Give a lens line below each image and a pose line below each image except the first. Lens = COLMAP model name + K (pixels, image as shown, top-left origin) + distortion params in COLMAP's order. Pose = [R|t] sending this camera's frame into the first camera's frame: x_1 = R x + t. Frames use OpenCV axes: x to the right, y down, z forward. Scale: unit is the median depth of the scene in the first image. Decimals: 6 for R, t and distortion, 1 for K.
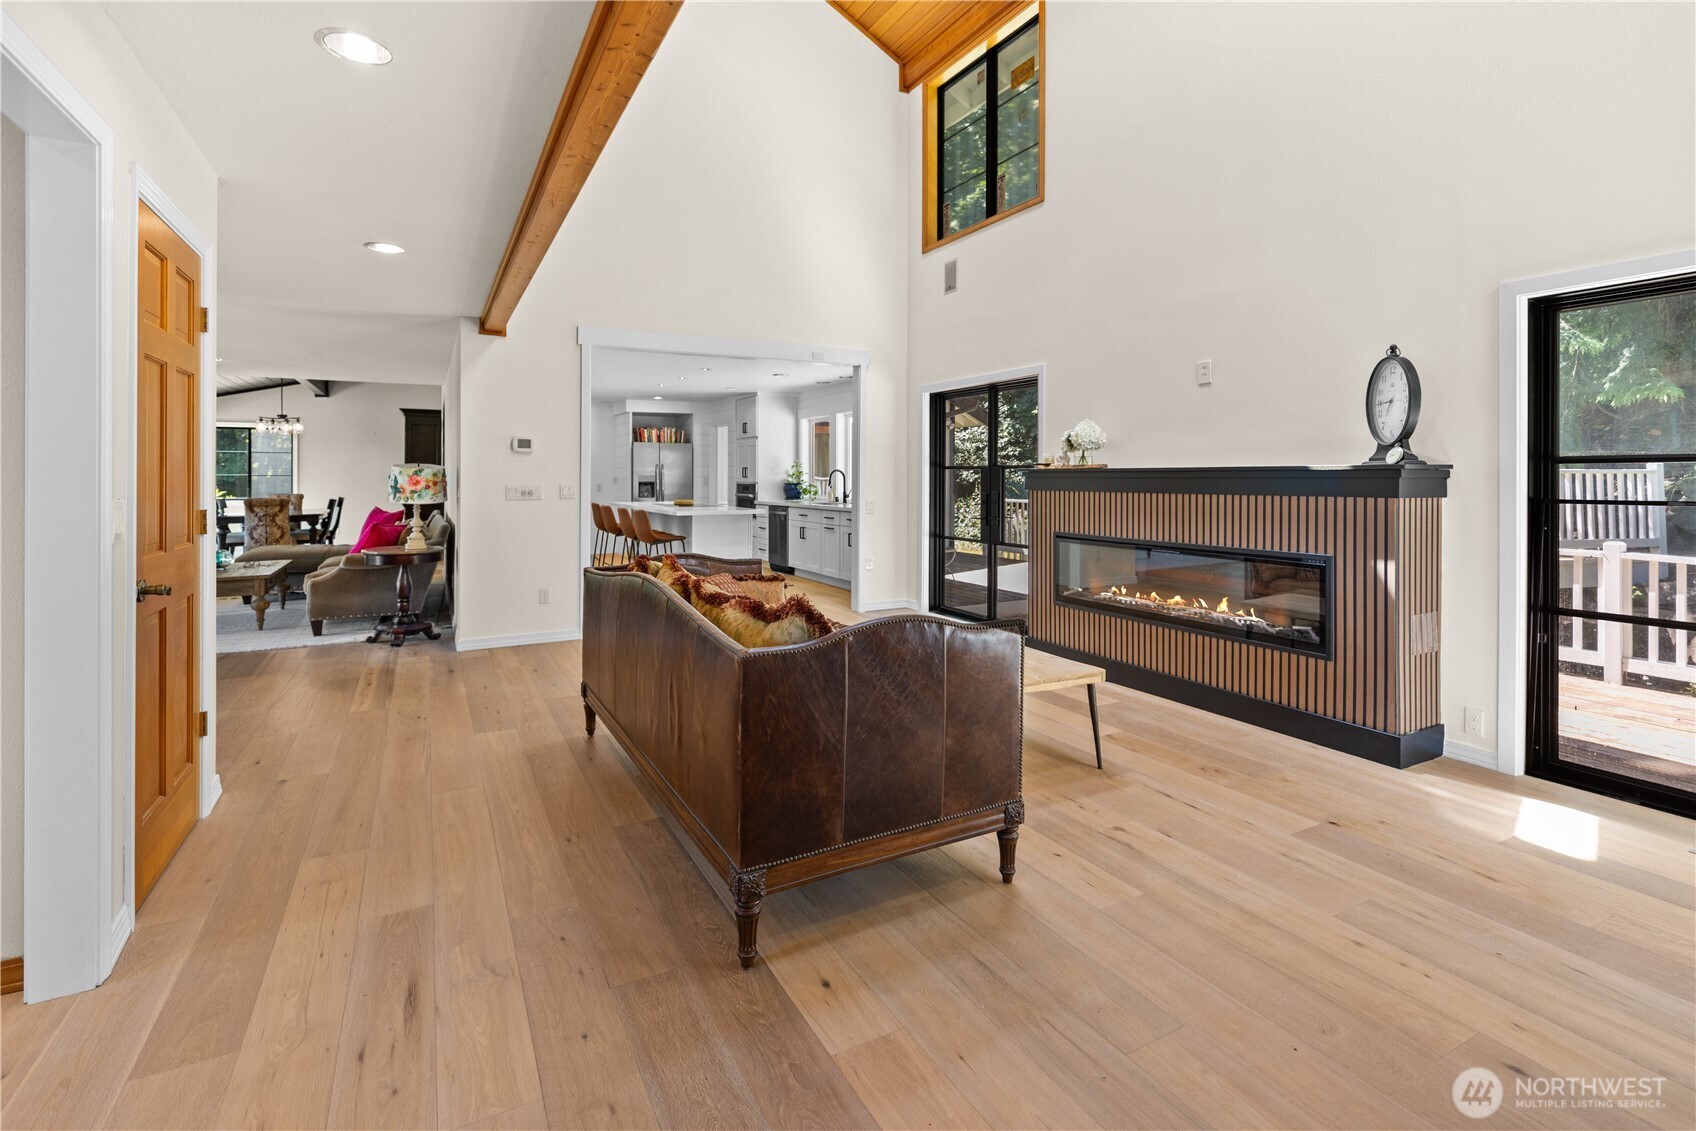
lens RADIAL K [[790.9, 0, 857.0], [0, 790.9, 475.1], [0, 0, 1]] dist [0.000488, 0.000343]
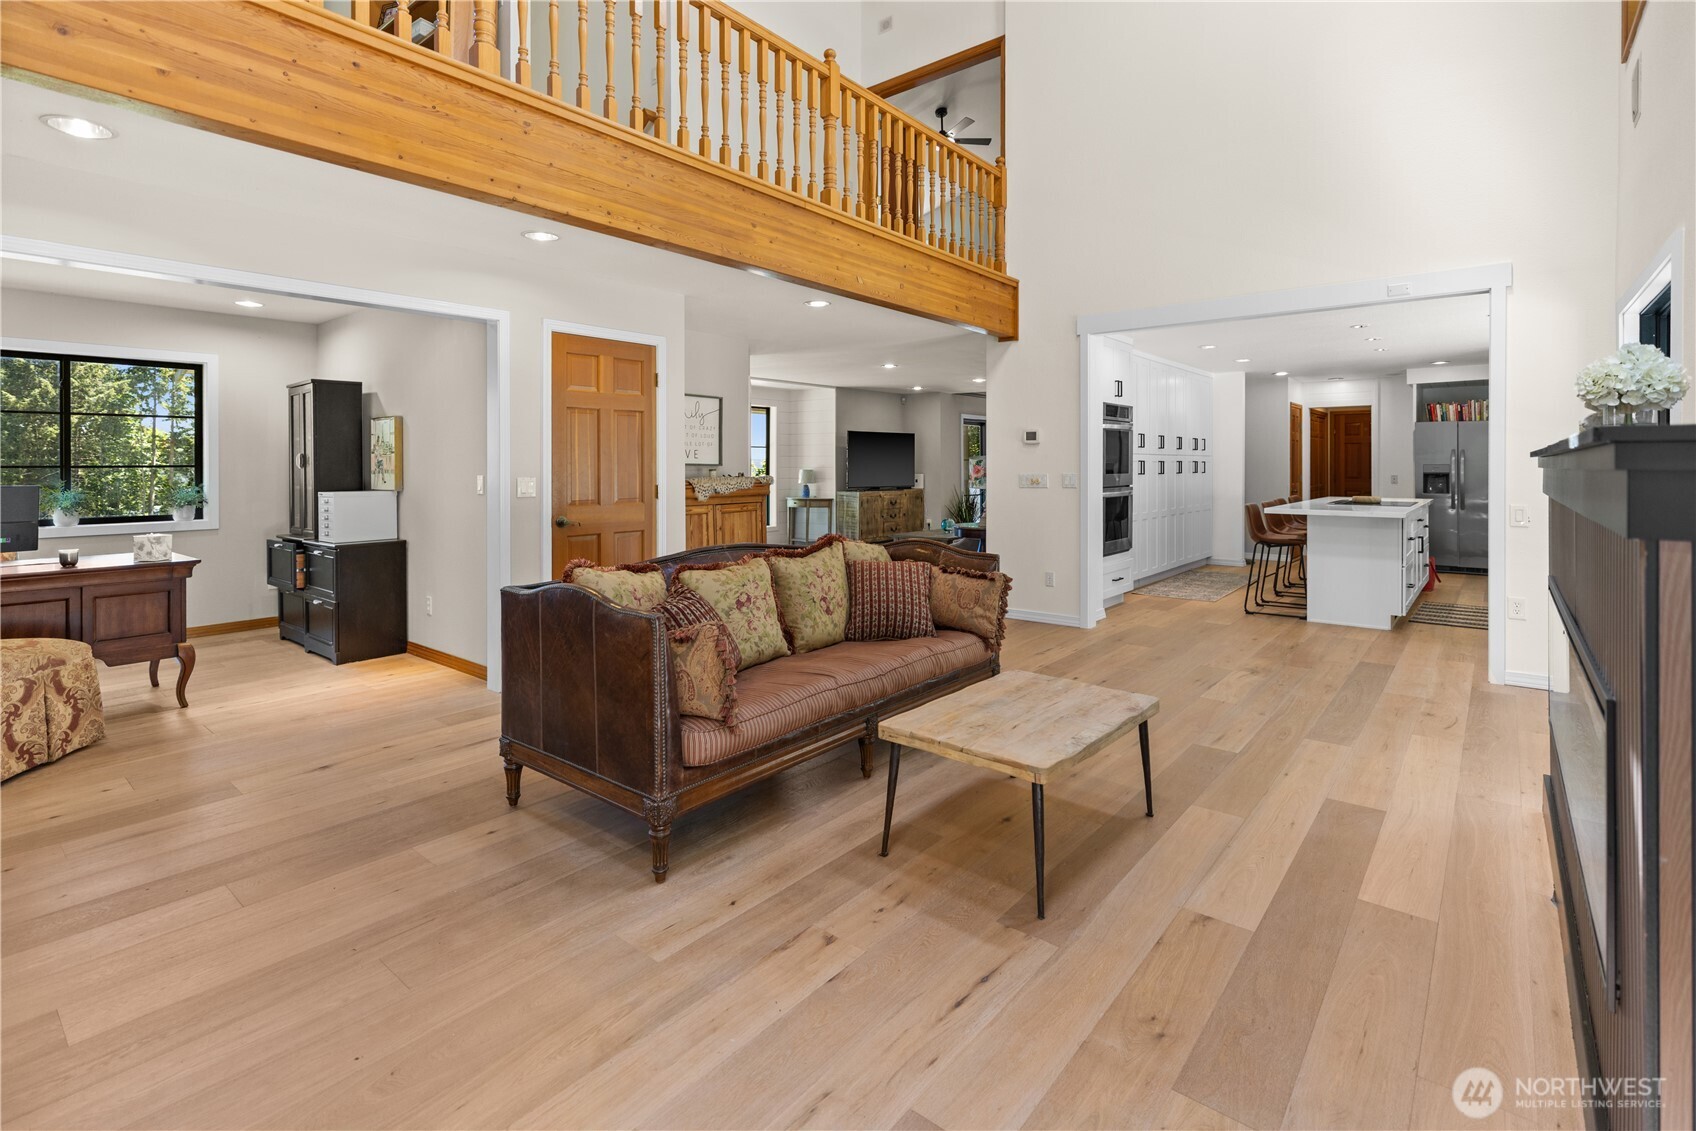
lens RADIAL K [[790.9, 0, 836.3], [0, 790.9, 471.4], [0, 0, 1]] dist [0.000488, 0.000343]
pose [[0.370422, 0.008506, -0.928825, 0.287509], [0.001394, 0.999952, 0.009714, -0.001464], [0.928862, -0.004892, 0.370392, 0.204178]]
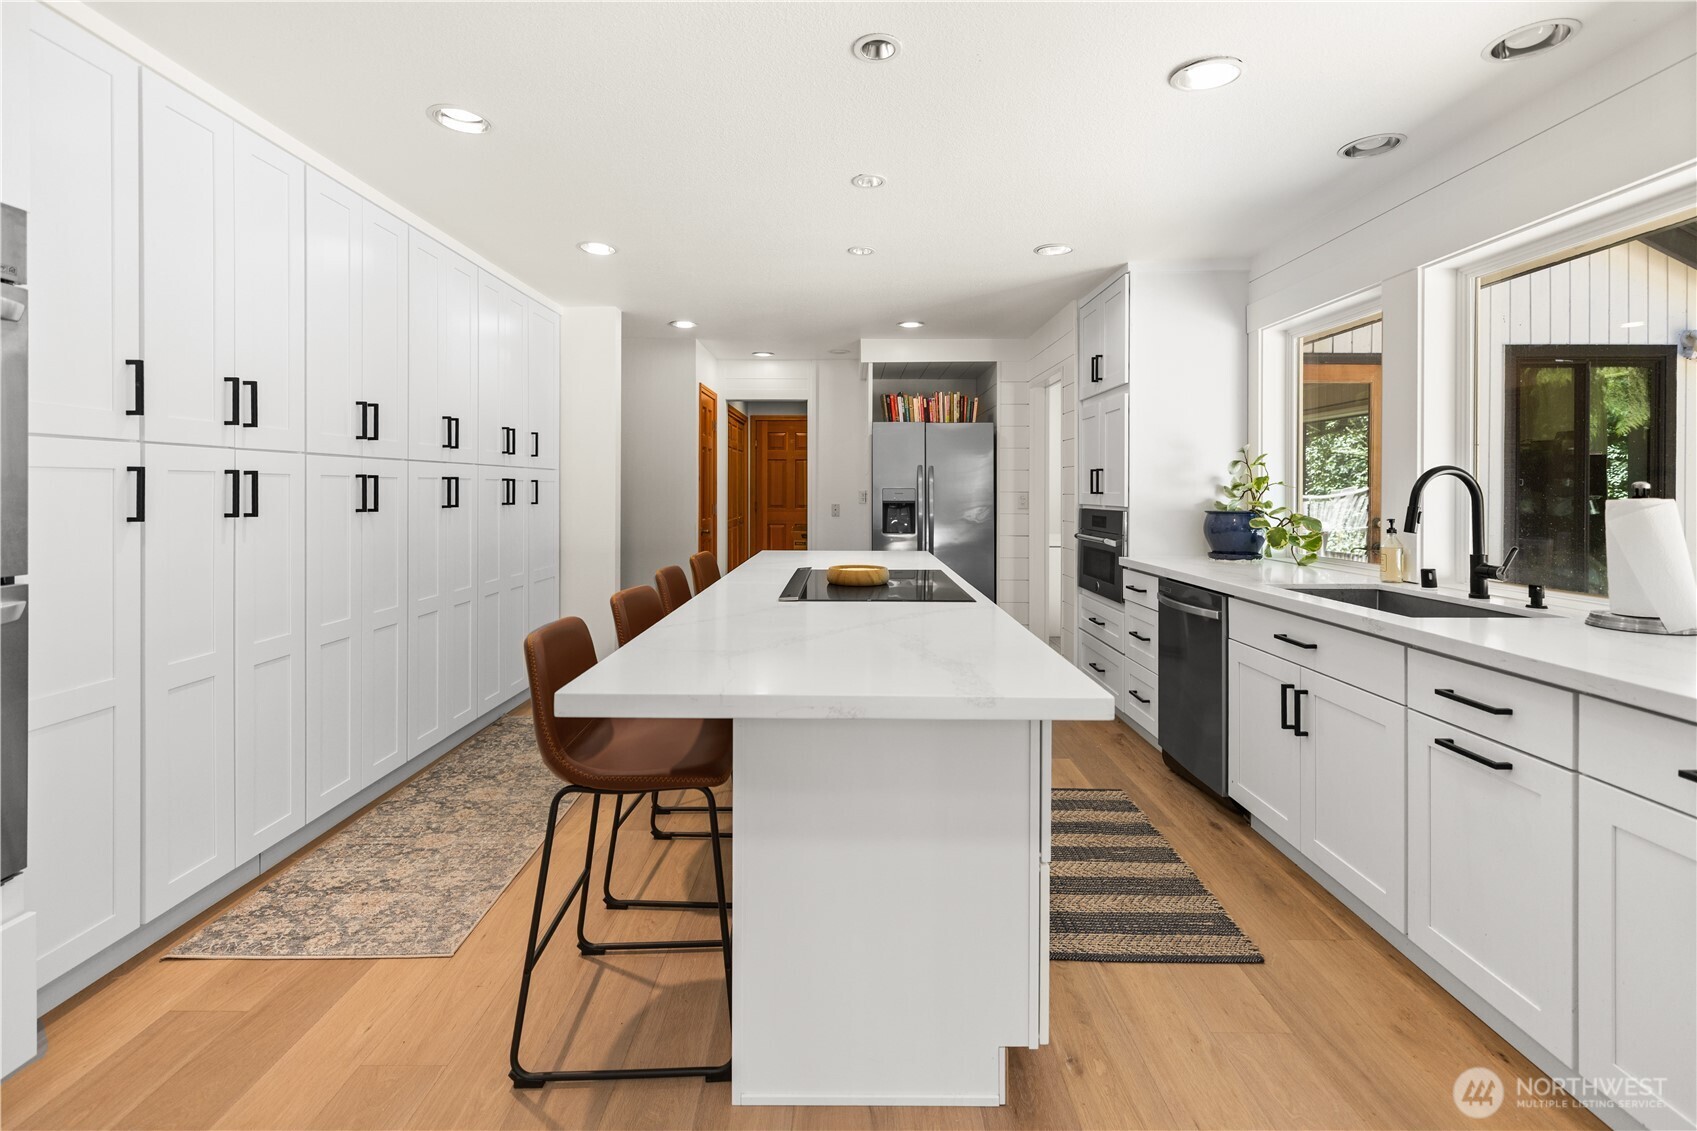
lens RADIAL K [[791.3, 0, 845.3], [0, 791.3, 493.8], [0, 0, 1]] dist [0.000488, 0.000343]
pose [[0.877933, 0.005338, -0.478753, -0.070781], [-0.002315, 0.999973, 0.006903, 0.000304], [0.478777, -0.004952, 0.877922, 0.668169]]
